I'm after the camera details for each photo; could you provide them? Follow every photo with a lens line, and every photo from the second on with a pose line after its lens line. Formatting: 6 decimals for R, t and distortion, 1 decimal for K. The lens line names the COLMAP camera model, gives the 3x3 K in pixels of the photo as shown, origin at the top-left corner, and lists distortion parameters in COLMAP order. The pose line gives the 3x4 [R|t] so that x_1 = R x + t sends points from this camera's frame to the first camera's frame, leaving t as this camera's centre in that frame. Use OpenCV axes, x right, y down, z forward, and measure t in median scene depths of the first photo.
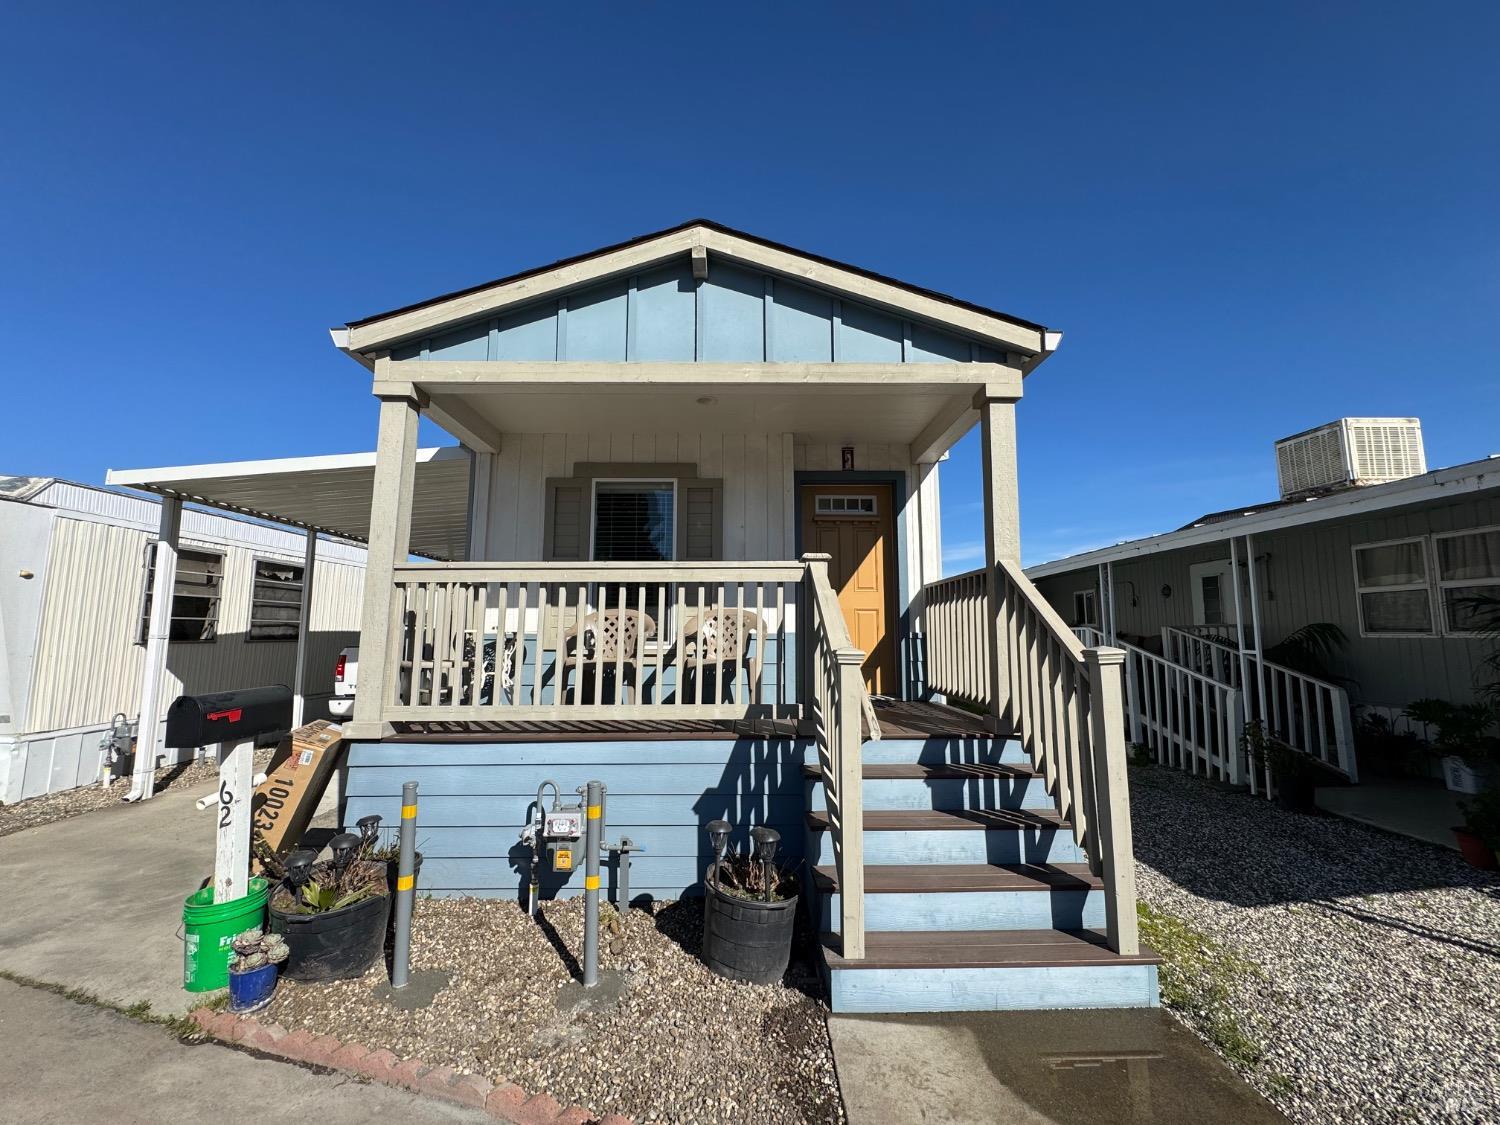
lens RADIAL K [[600.6, 0, 748.6], [0, 600.6, 559.1], [0, 0, 1]] dist [-0.001917, 0.000026]
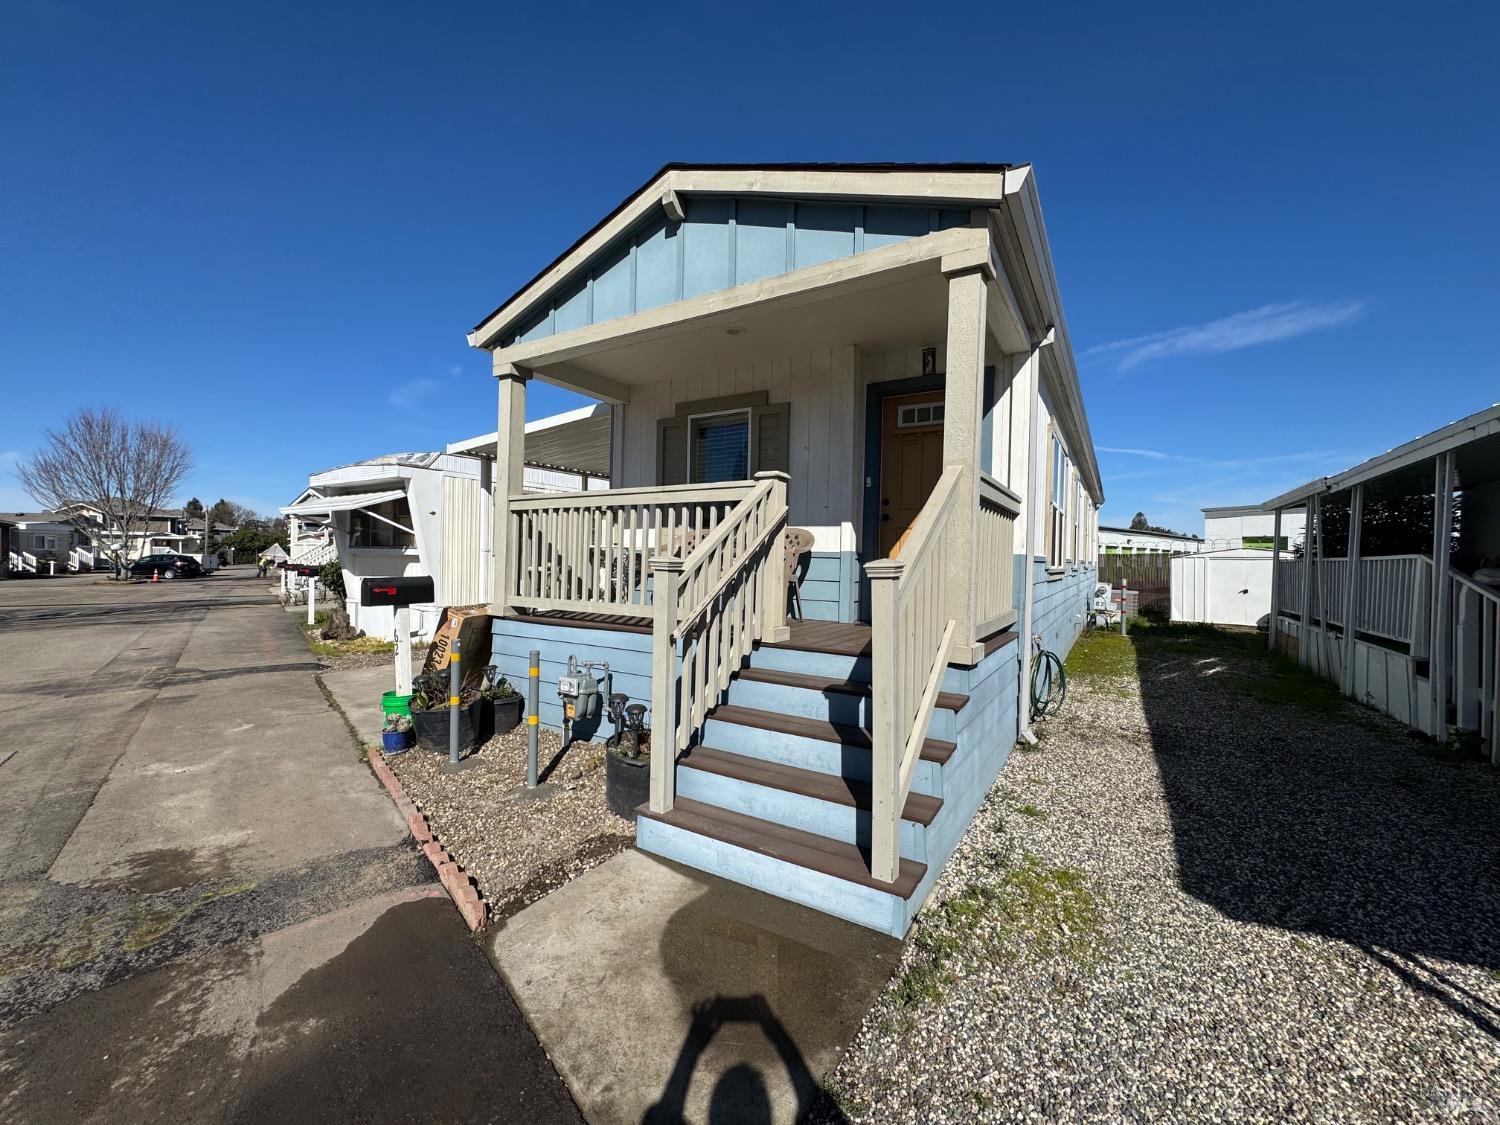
lens RADIAL K [[599.2, 0, 748.7], [0, 599.2, 558.2], [0, 0, 1]] dist [-0.002834, 0.000576]
pose [[0.842951, 0.016826, -0.537727, 0.617637], [0.047358, 0.993310, 0.105319, 0.027613], [0.535901, -0.114245, 0.836515, 0.097970]]
